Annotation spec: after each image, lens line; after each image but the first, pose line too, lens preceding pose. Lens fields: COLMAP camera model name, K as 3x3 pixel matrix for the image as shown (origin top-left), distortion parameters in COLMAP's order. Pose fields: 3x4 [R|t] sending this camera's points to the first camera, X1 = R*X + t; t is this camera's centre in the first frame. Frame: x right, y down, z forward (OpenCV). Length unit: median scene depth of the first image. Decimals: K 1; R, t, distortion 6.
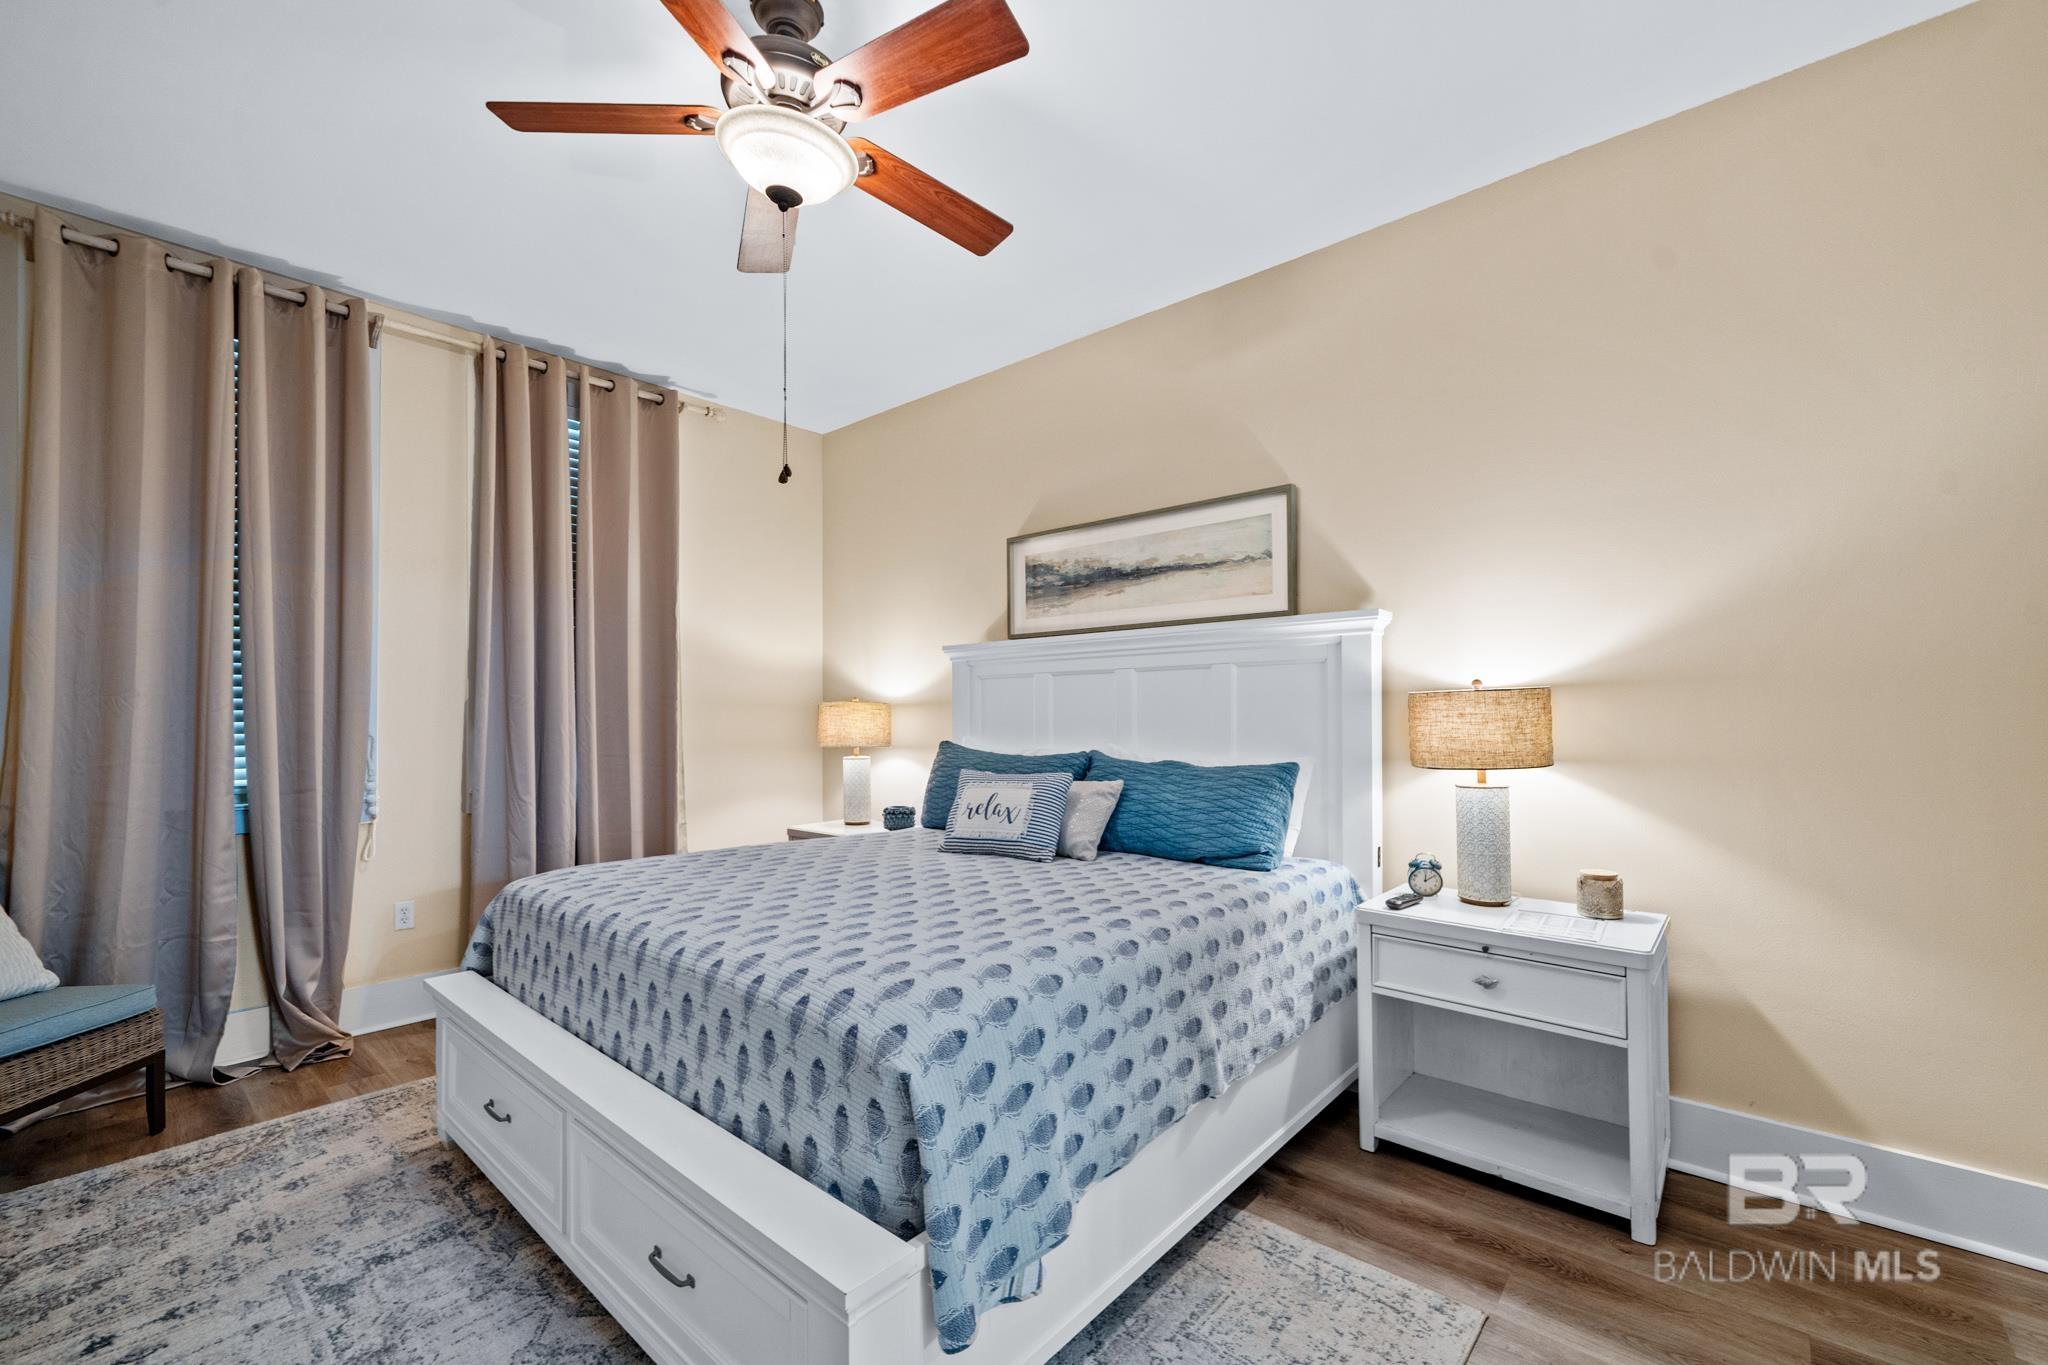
lens RADIAL K [[828.0, 0, 1021.9], [0, 828.0, 712.0], [0, 0, 1]] dist [-0.003821, -0.000781]
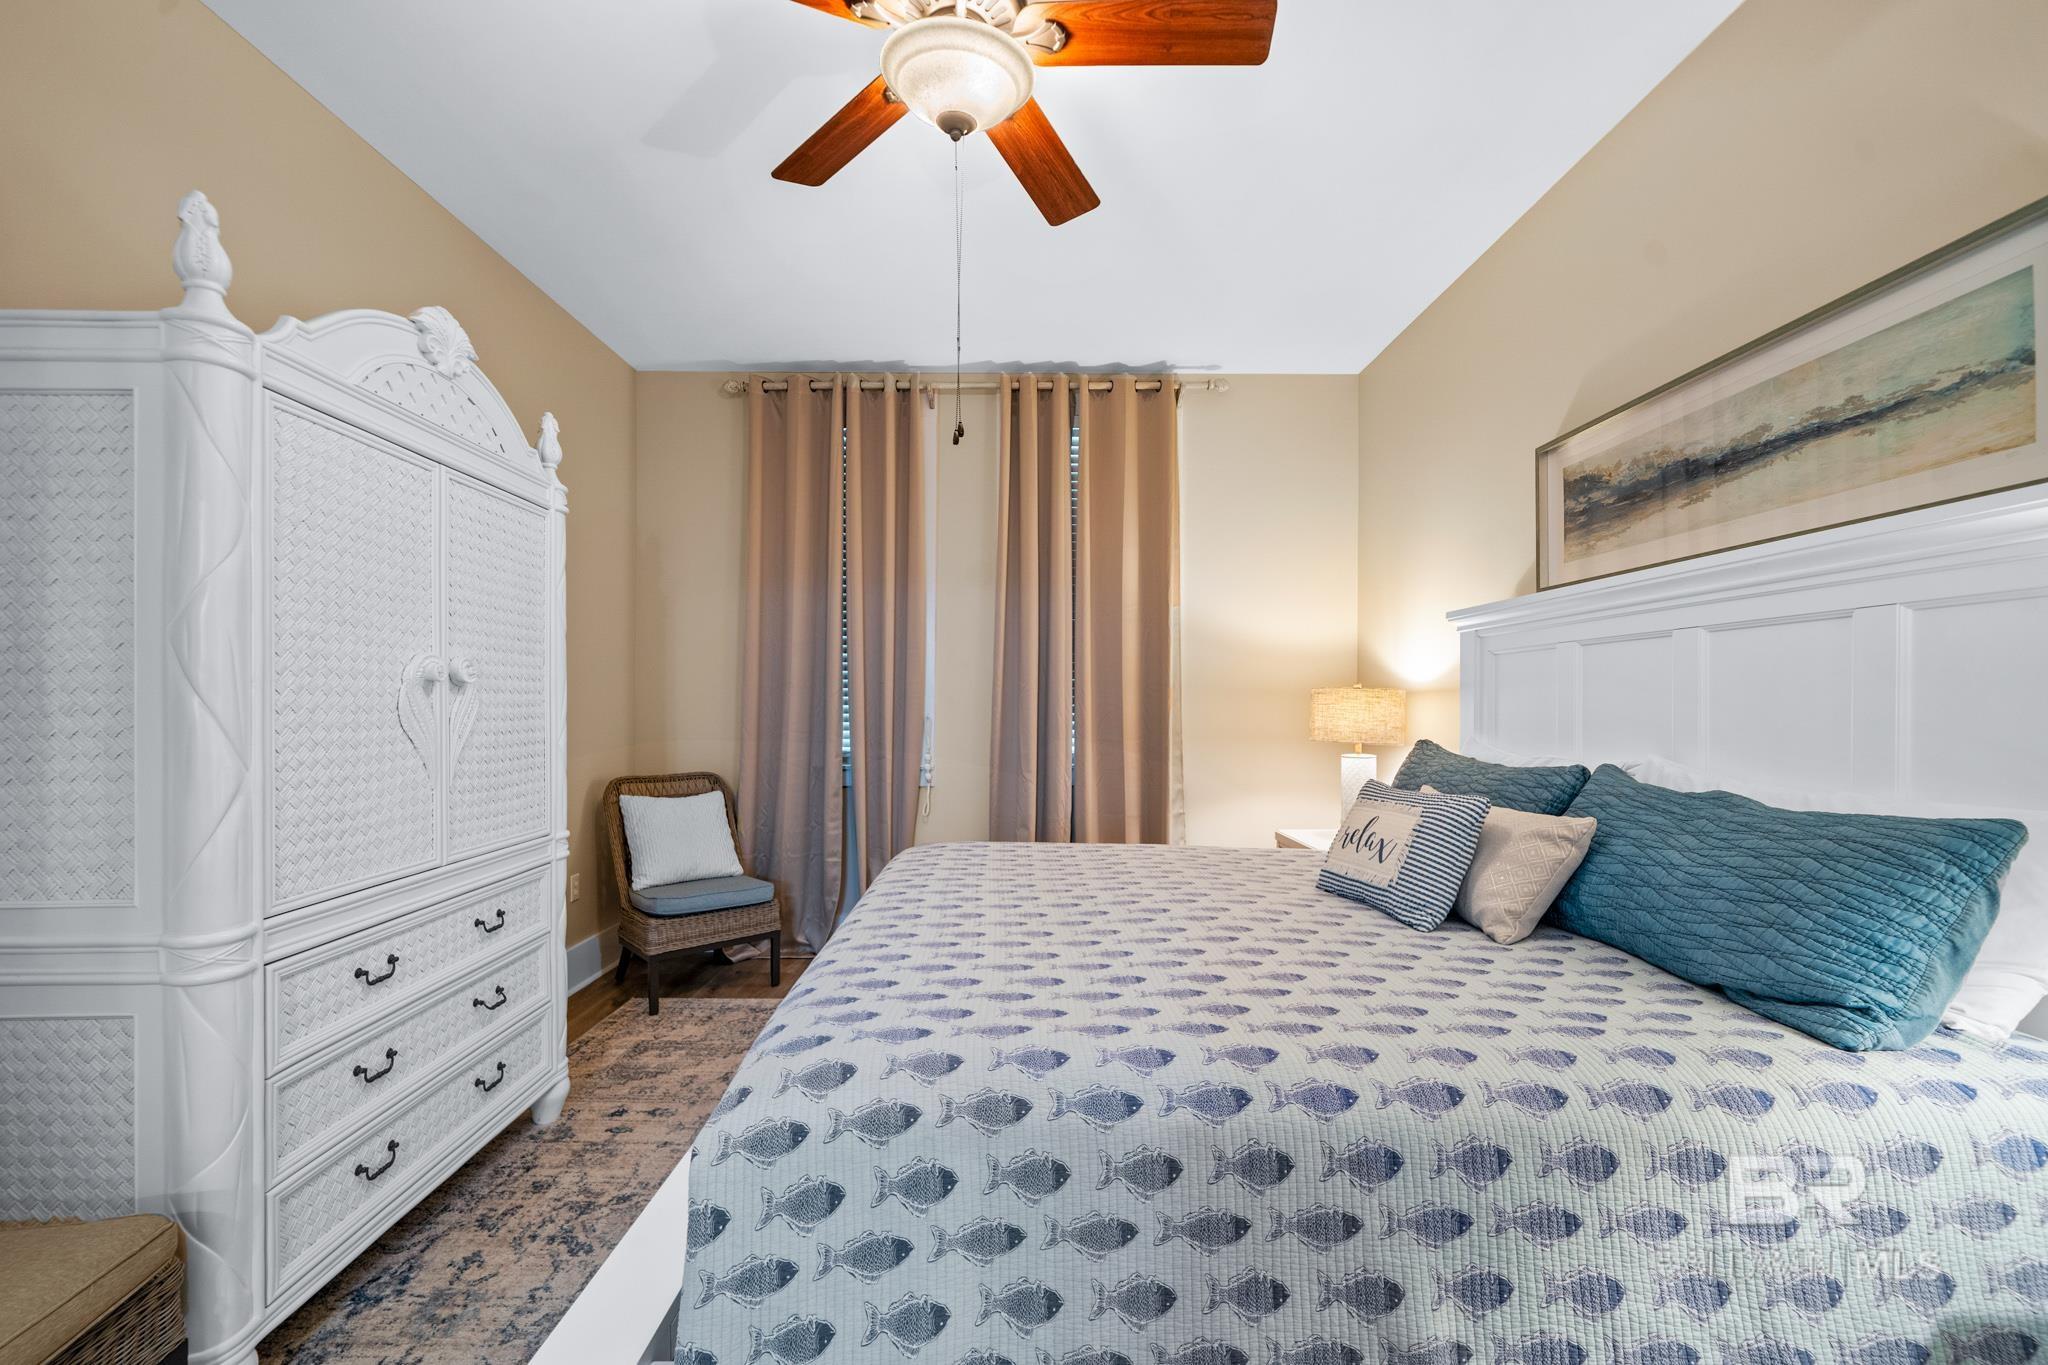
lens RADIAL K [[828.0, 0, 1026.8], [0, 828.0, 702.3], [0, 0, 1]] dist [-0.003821, -0.000781]
pose [[0.663133, 0.006363, -0.748474, 0.279135], [-0.004258, 0.999980, 0.004728, -0.000758], [0.748489, 0.000052, 0.663147, 0.296294]]
